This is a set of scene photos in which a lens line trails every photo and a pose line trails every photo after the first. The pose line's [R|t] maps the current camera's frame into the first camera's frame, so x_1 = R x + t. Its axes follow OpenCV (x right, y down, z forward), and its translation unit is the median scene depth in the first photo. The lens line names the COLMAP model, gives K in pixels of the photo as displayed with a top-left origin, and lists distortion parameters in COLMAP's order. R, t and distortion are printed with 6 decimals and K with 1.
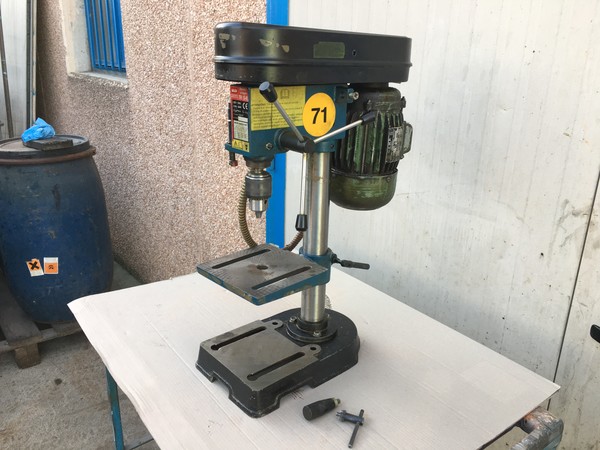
lens RADIAL K [[511.6, 0, 307.6], [0, 511.6, 215.3], [0, 0, 1]] dist [0.011937, -0.019285]
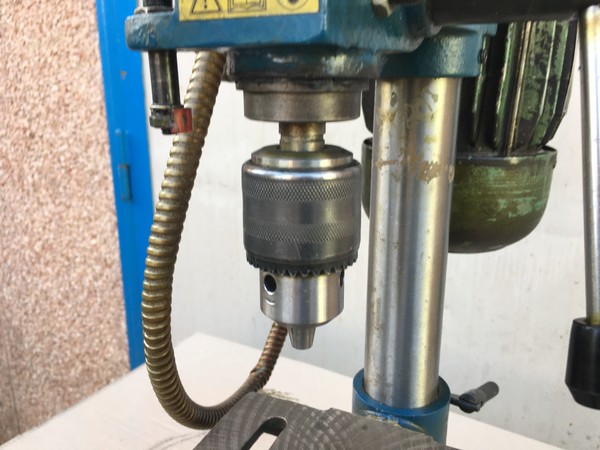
lens RADIAL K [[511.6, 0, 307.6], [0, 511.6, 215.3], [0, 0, 1]] dist [0.011937, -0.019285]
pose [[0.934805, -0.114053, 0.336349, -0.106030], [0.132805, 0.990586, -0.033200, -0.031507], [-0.329396, 0.075704, 0.941152, 0.516846]]
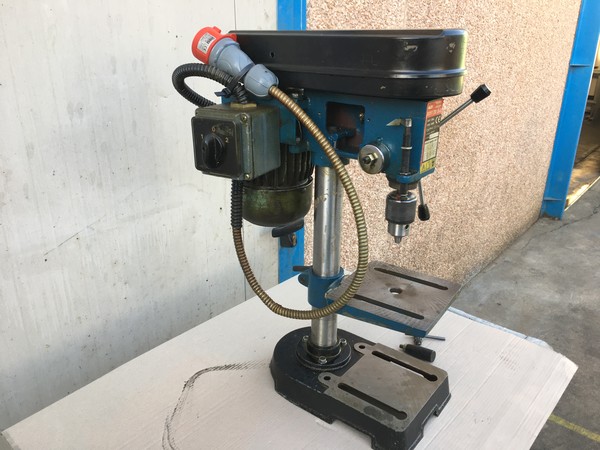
lens RADIAL K [[511.6, 0, 307.6], [0, 511.6, 215.3], [0, 0, 1]] dist [0.011937, -0.019285]
pose [[-0.197495, -0.381940, 0.902838, -0.572326], [0.278027, 0.861338, 0.425202, -0.312087], [-0.940051, 0.334989, -0.063920, 0.781133]]
